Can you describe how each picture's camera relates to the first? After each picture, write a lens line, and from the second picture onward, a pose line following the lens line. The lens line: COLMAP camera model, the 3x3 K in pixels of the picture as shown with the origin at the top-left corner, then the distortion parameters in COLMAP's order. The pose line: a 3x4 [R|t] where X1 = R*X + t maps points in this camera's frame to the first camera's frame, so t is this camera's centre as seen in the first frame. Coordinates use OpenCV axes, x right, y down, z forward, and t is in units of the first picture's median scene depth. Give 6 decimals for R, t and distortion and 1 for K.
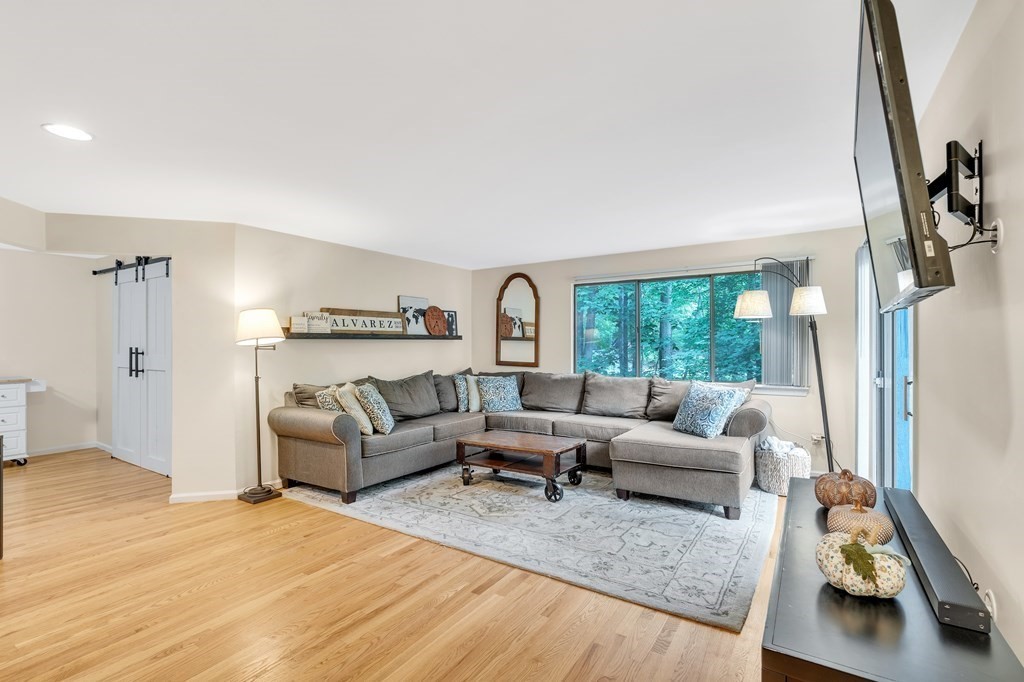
lens RADIAL K [[472.4, 0, 517.7], [0, 472.4, 342.9], [0, 0, 1]] dist [-0.003053, 0.000226]
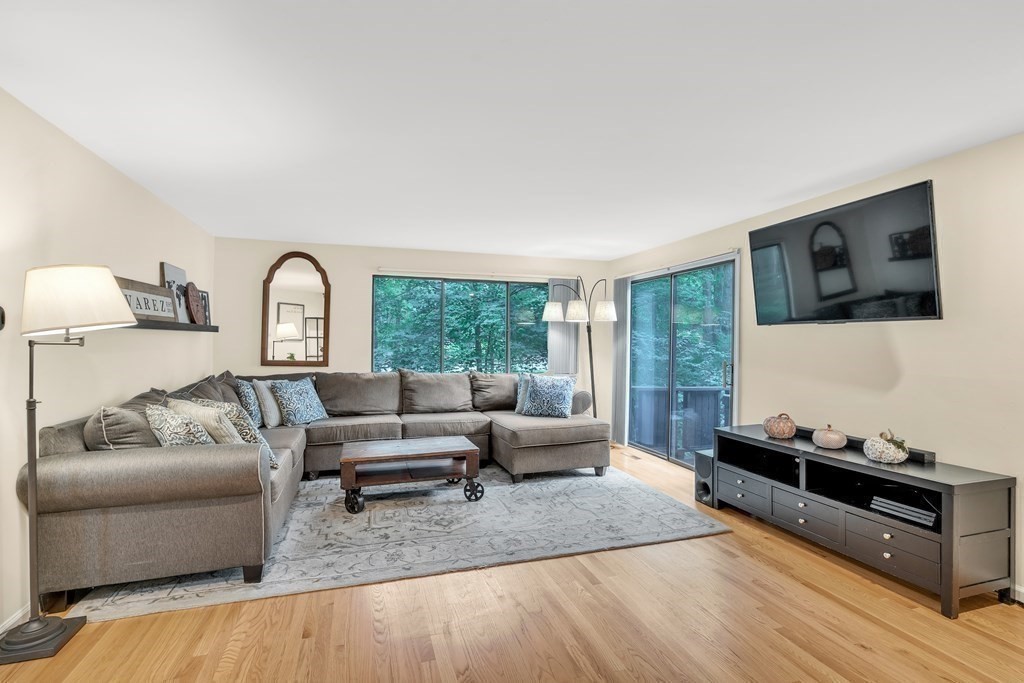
lens RADIAL K [[472.4, 0, 517.7], [0, 472.4, 343.4], [0, 0, 1]] dist [-0.003053, 0.000226]
pose [[0.635495, 0.006324, 0.772079, -0.607841], [-0.013465, 0.999905, 0.002893, 0.003952], [-0.771988, -0.012234, 0.635520, 0.297570]]
